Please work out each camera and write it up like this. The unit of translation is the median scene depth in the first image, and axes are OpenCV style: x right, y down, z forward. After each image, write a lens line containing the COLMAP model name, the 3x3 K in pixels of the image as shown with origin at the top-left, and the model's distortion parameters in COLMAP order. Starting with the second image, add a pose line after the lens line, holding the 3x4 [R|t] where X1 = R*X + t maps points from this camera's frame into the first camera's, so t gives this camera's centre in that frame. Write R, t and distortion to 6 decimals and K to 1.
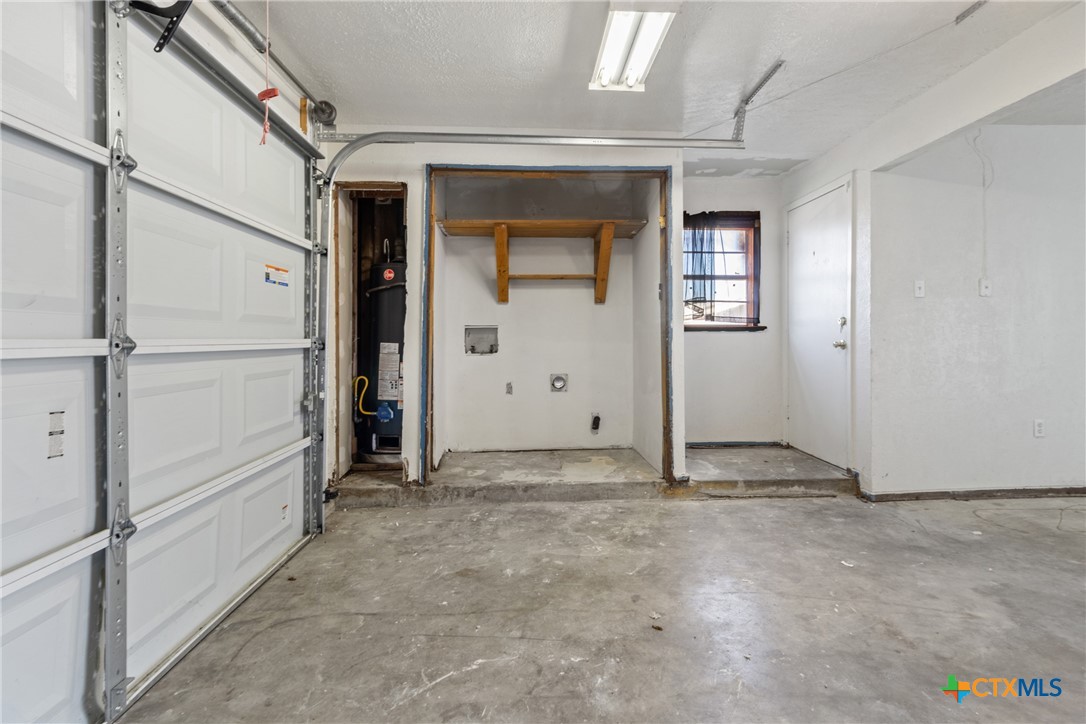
lens RADIAL K [[503.3, 0, 543.1], [0, 503.3, 339.0], [0, 0, 1]] dist [0.004807, -0.000469]
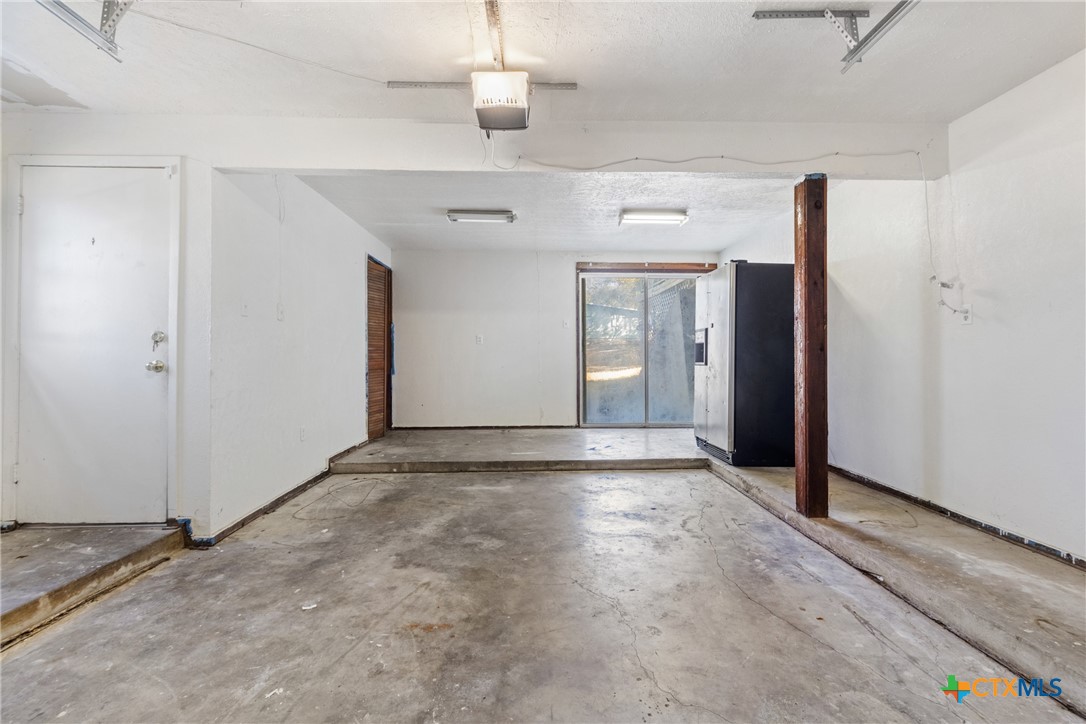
lens RADIAL K [[503.3, 0, 544.0], [0, 503.3, 356.1], [0, 0, 1]] dist [0.004807, -0.000469]
pose [[-0.004339, 0.007961, 0.999959, -0.223464], [0.006078, 0.999950, -0.007934, 0.005250], [-0.999972, 0.006043, -0.004388, 0.427750]]
